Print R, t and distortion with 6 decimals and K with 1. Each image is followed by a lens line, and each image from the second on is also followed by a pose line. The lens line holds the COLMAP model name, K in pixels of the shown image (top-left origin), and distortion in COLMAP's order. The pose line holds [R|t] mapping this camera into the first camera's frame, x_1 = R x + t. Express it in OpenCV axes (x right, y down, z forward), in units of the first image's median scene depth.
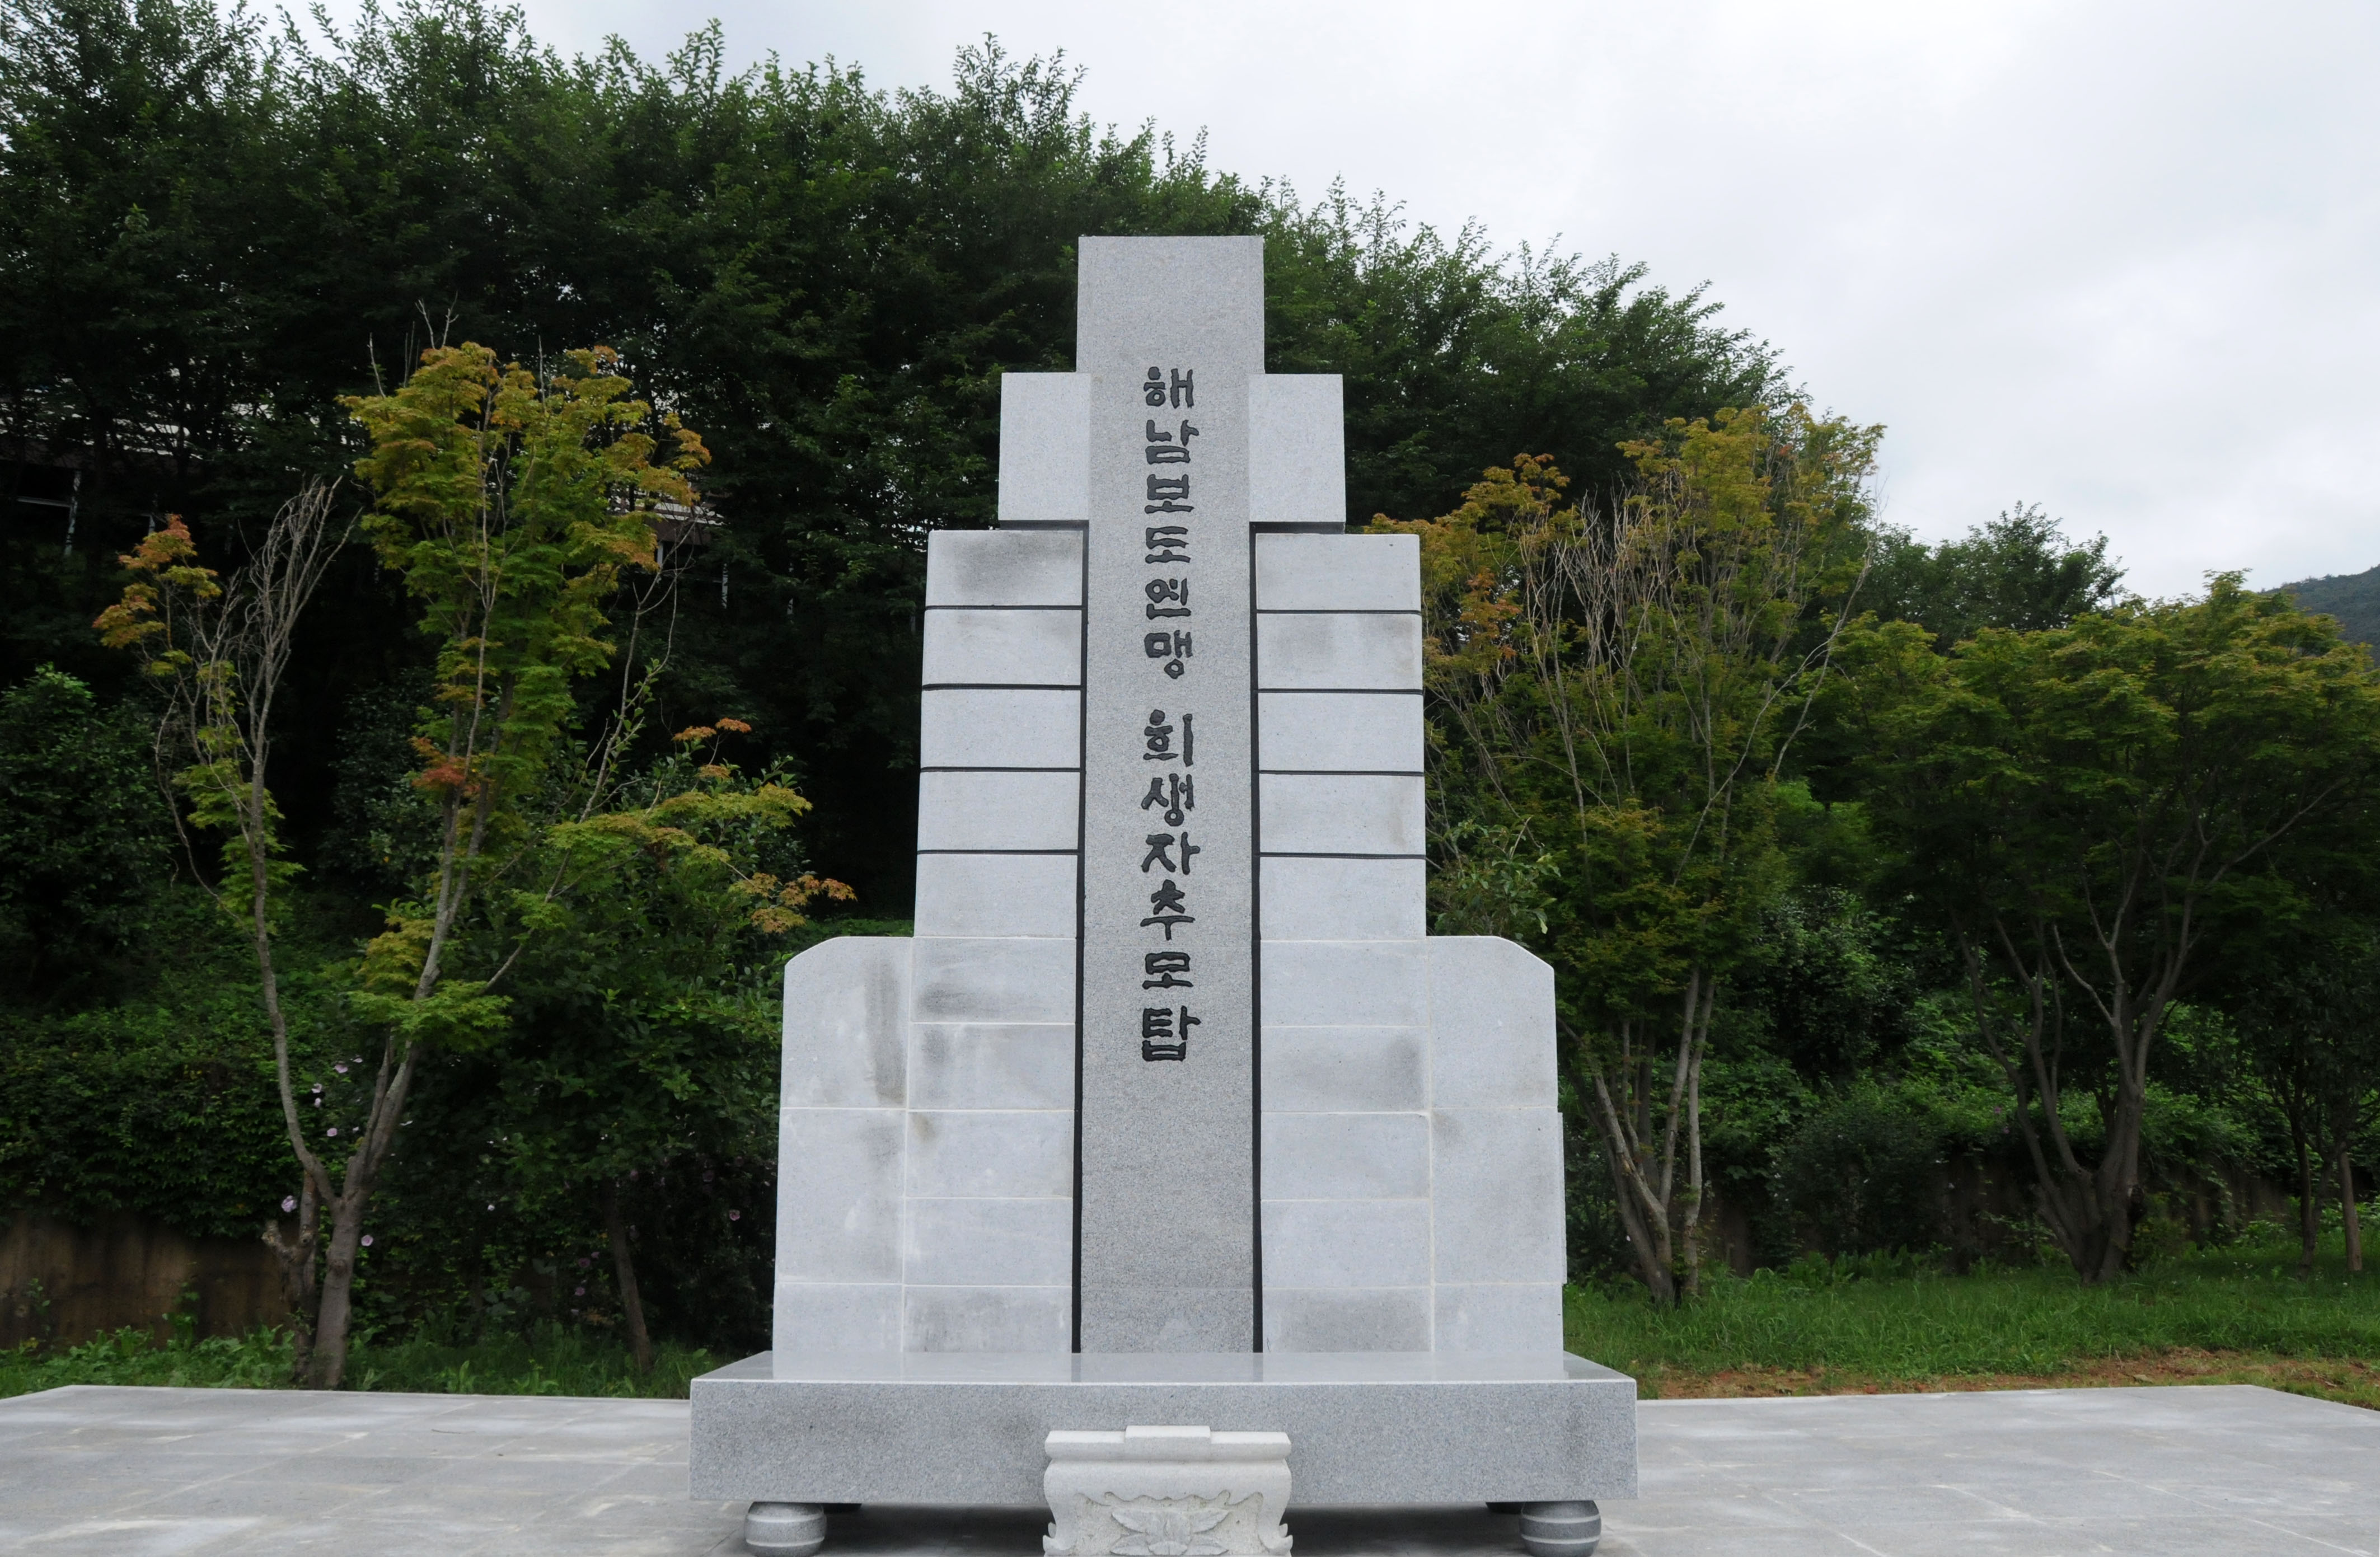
lens RADIAL K [[1878.4, 0, 1190.4], [0, 1878.4, 843.9], [0, 0, 1]] dist [-0.164058, 0.113013]
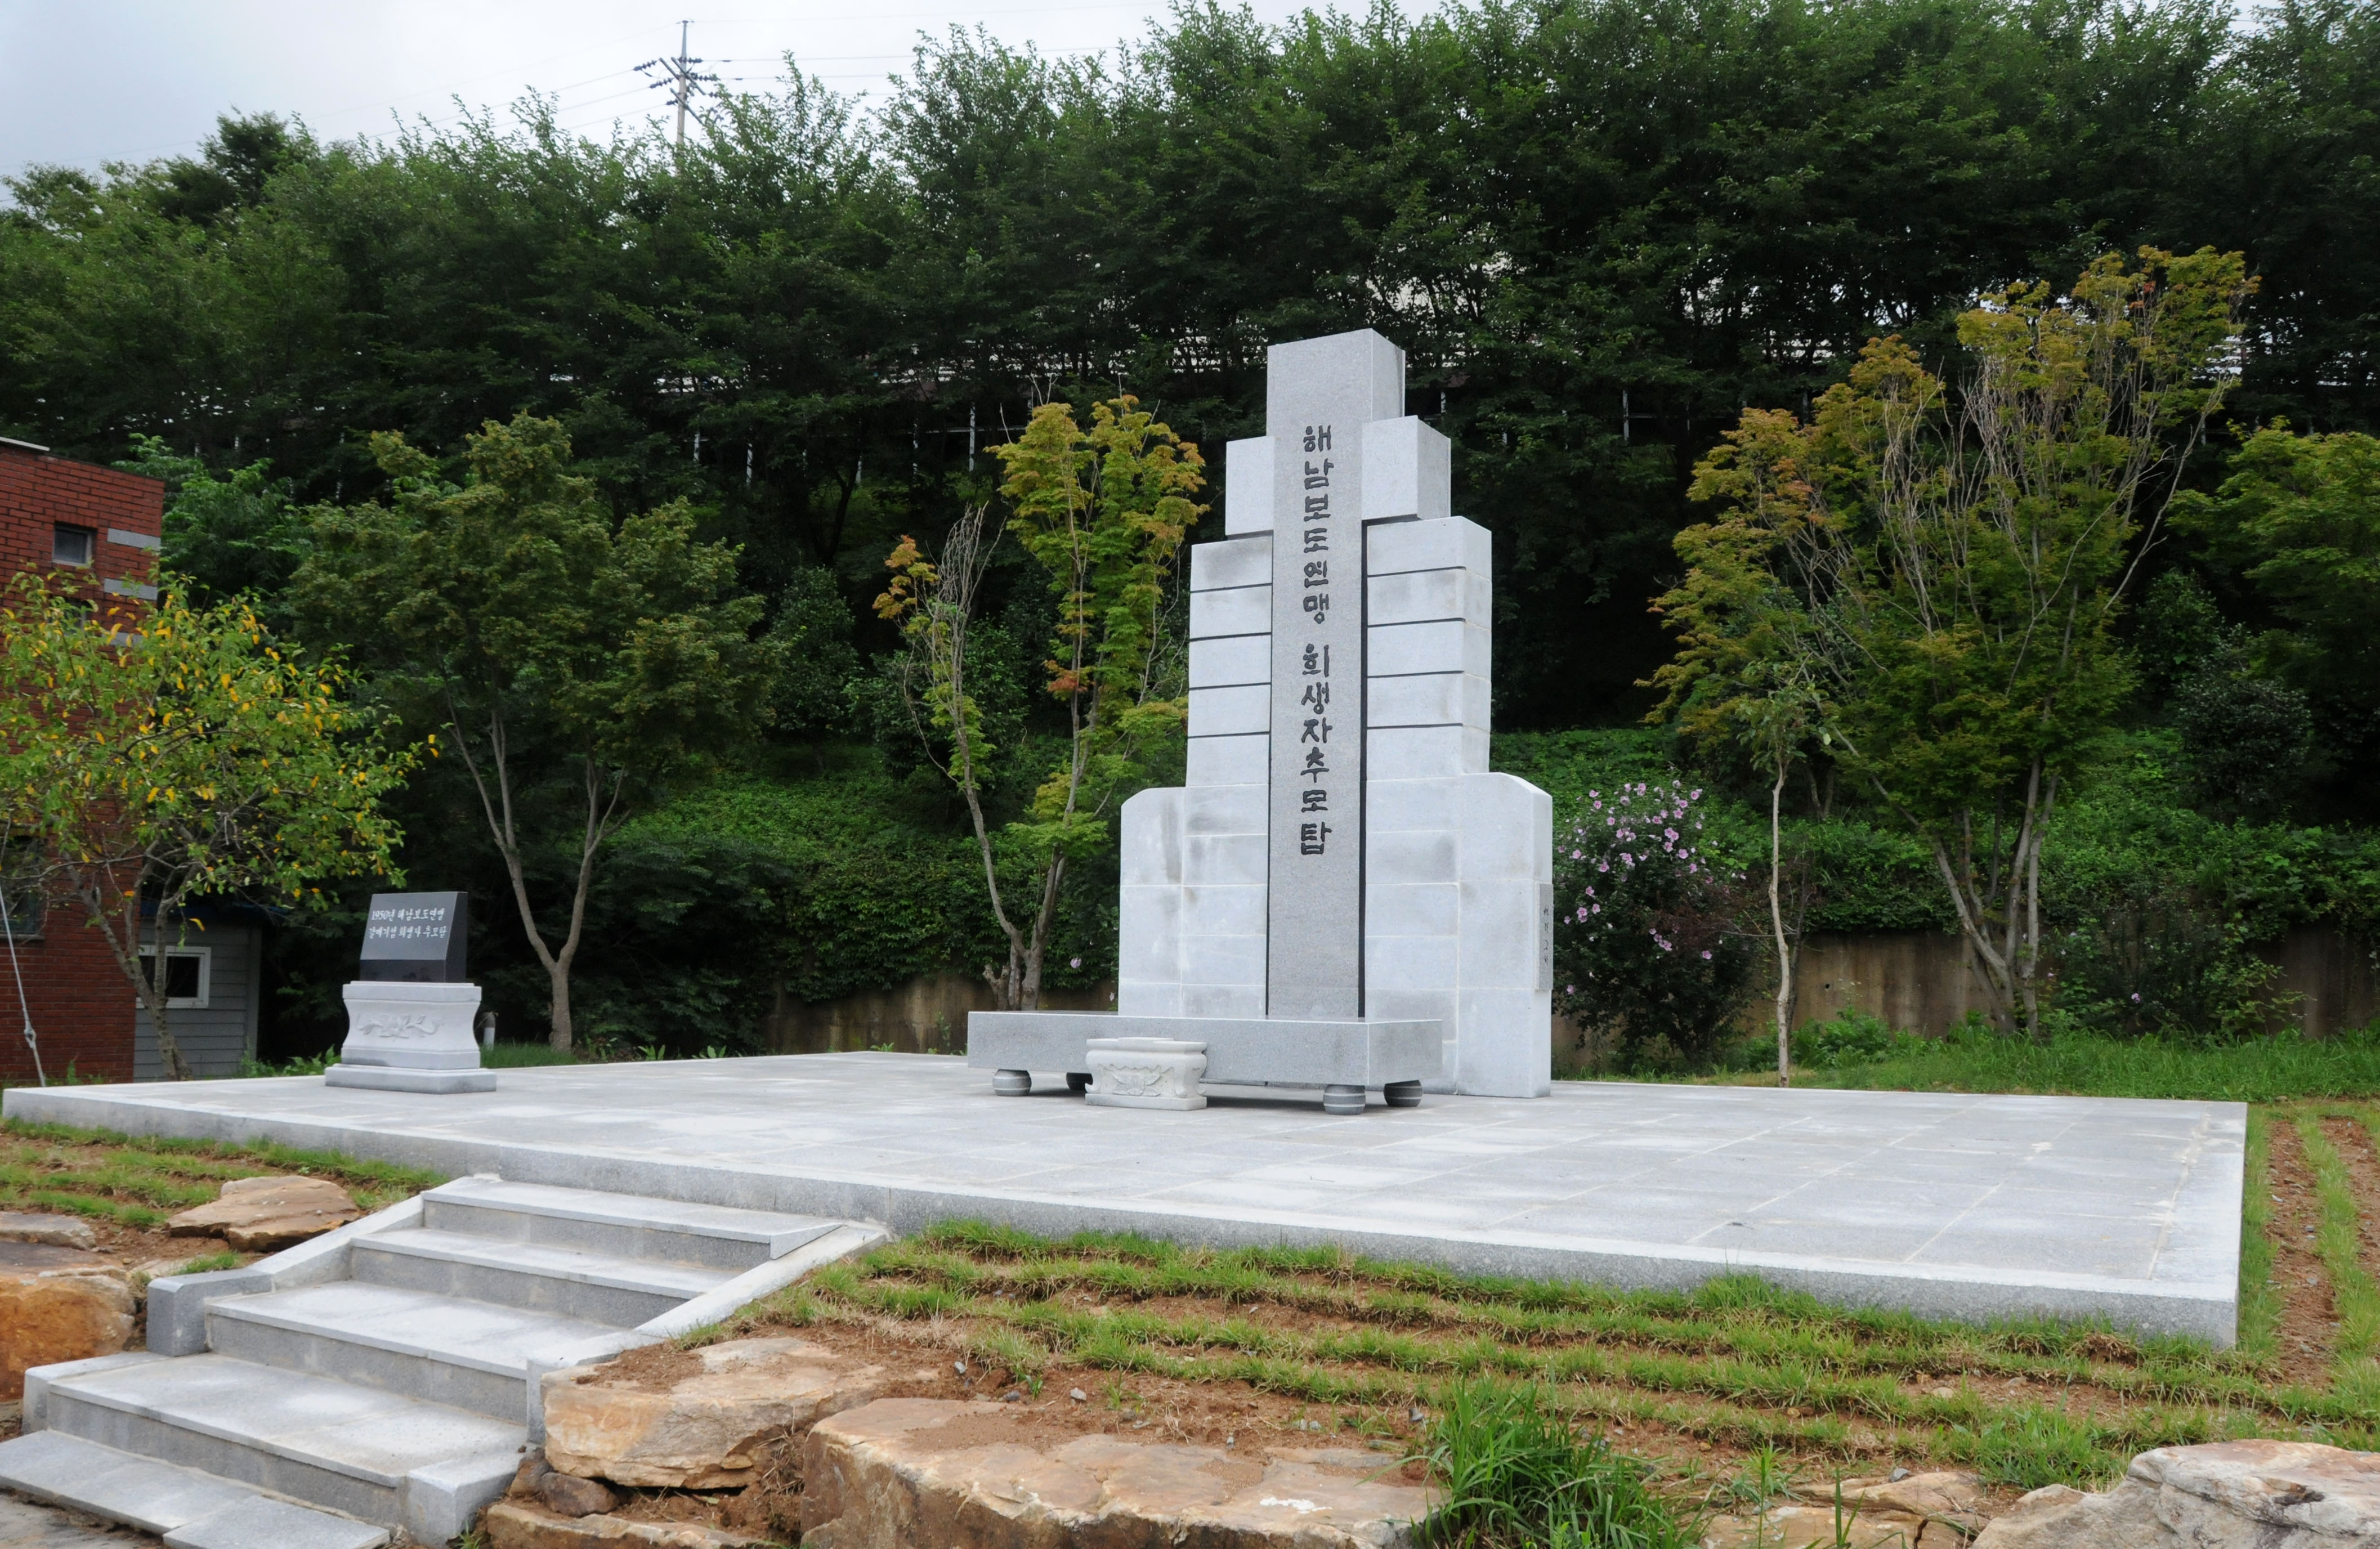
lens RADIAL K [[1878.5, 0, 1190.4], [0, 1878.5, 839.9], [0, 0, 1]] dist [-0.164058, 0.113013]
pose [[0.856668, -0.024237, -0.515299, 0.731531], [0.081805, 0.992639, 0.089309, -0.055345], [0.509341, -0.118662, 0.852344, -0.478437]]
